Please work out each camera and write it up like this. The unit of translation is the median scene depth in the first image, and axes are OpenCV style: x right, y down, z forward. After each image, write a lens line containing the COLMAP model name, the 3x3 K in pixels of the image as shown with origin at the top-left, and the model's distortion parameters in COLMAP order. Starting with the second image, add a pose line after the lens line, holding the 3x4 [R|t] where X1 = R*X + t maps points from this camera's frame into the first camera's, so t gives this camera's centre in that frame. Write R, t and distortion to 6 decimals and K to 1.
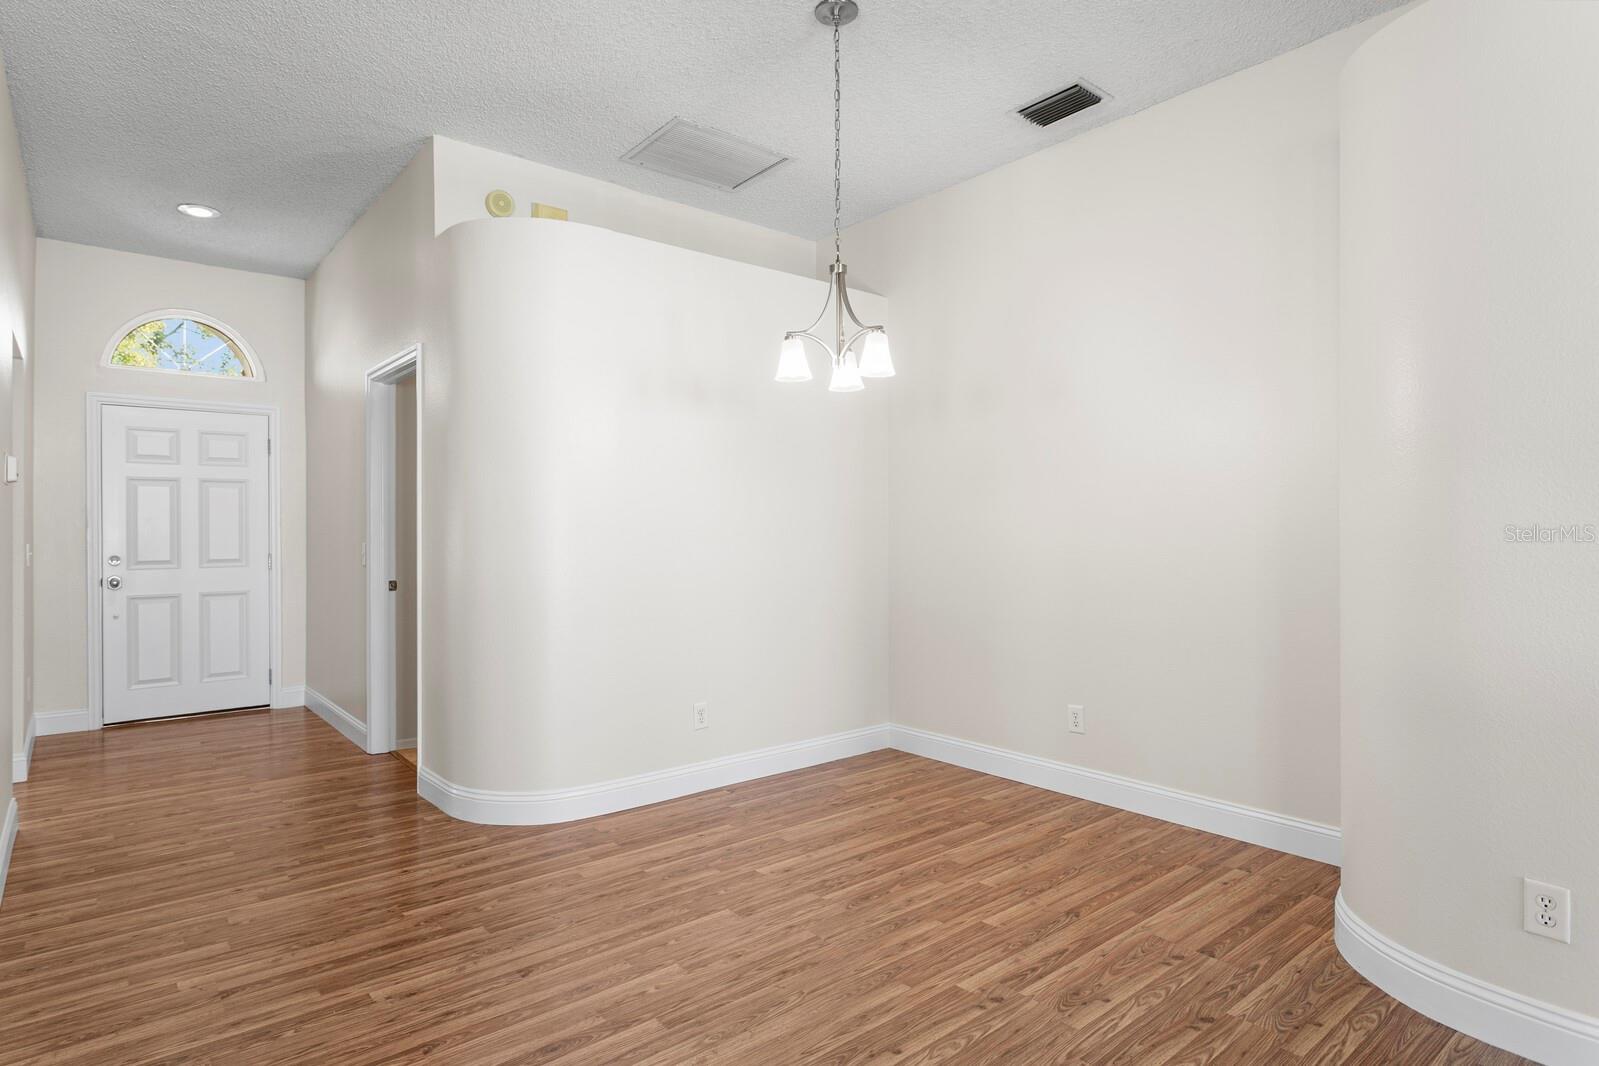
lens RADIAL K [[874.0, 0, 784.6], [0, 874.0, 533.1], [0, 0, 1]] dist [-0.000273, -0.003259]
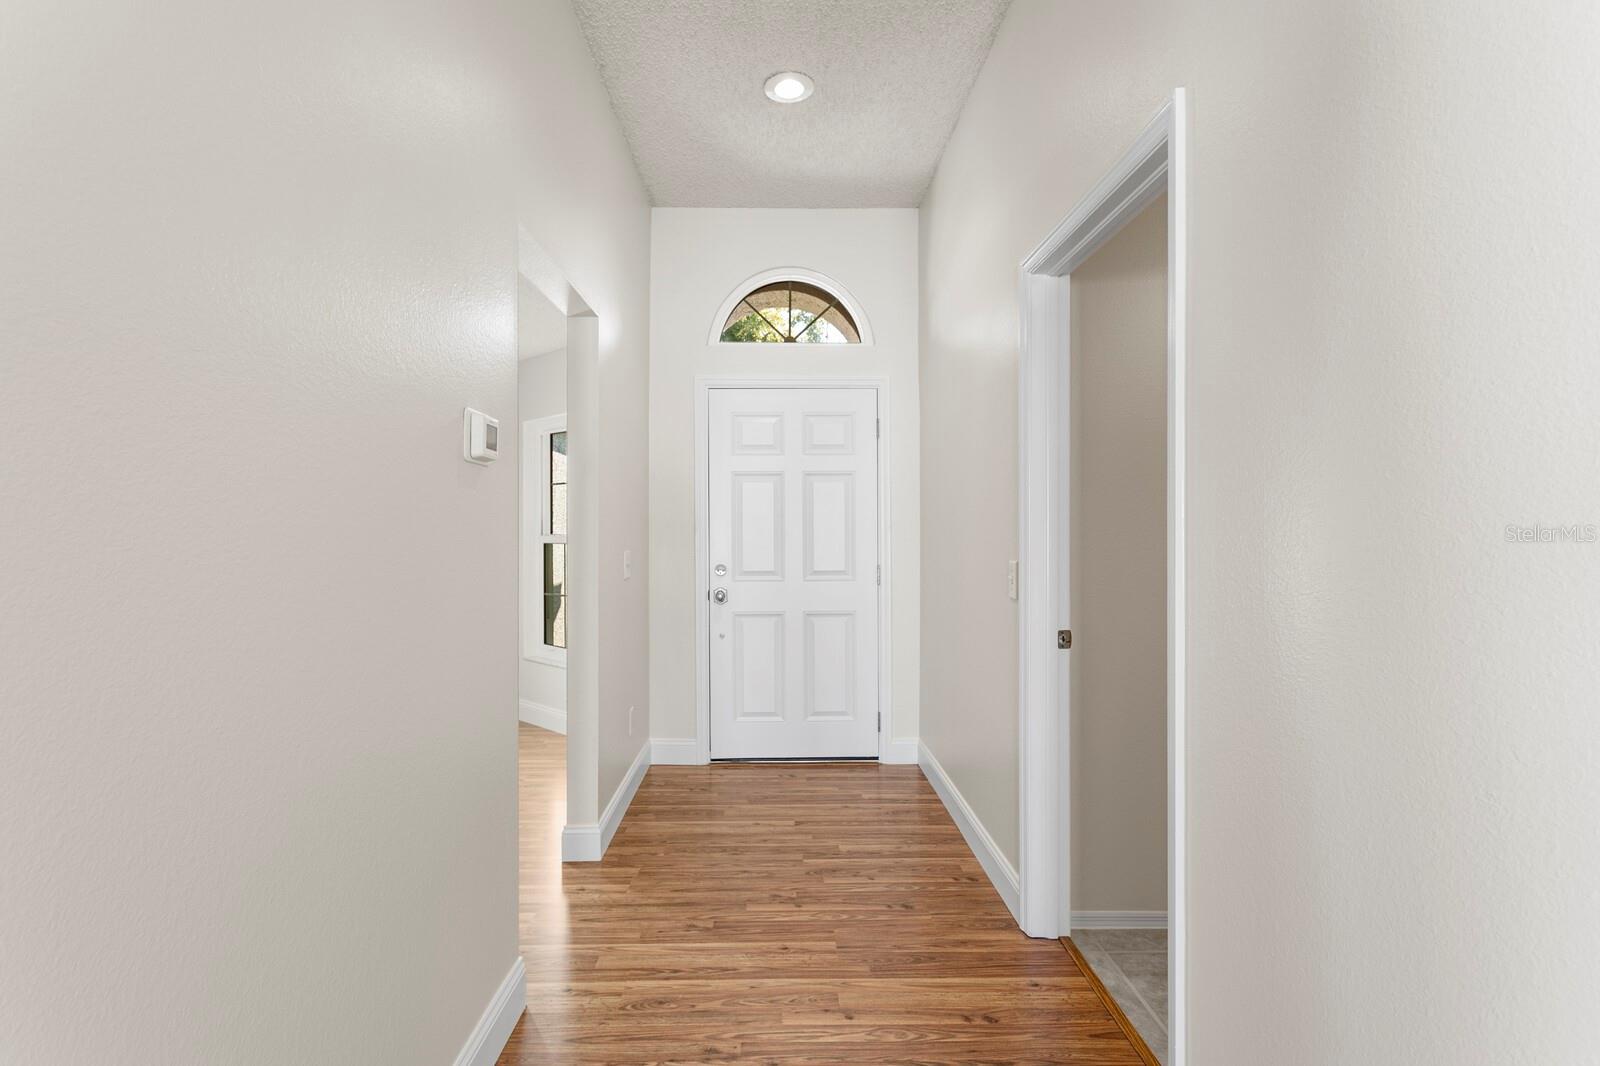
lens RADIAL K [[761.2, 0, 789.9], [0, 761.2, 533.0], [0, 0, 1]] dist [0.000771, 0.003571]
pose [[0.790556, 0.002739, -0.612384, -3.838756], [0.000612, 0.999986, 0.005263, -0.133427], [0.612390, -0.004536, 0.790543, 6.745514]]
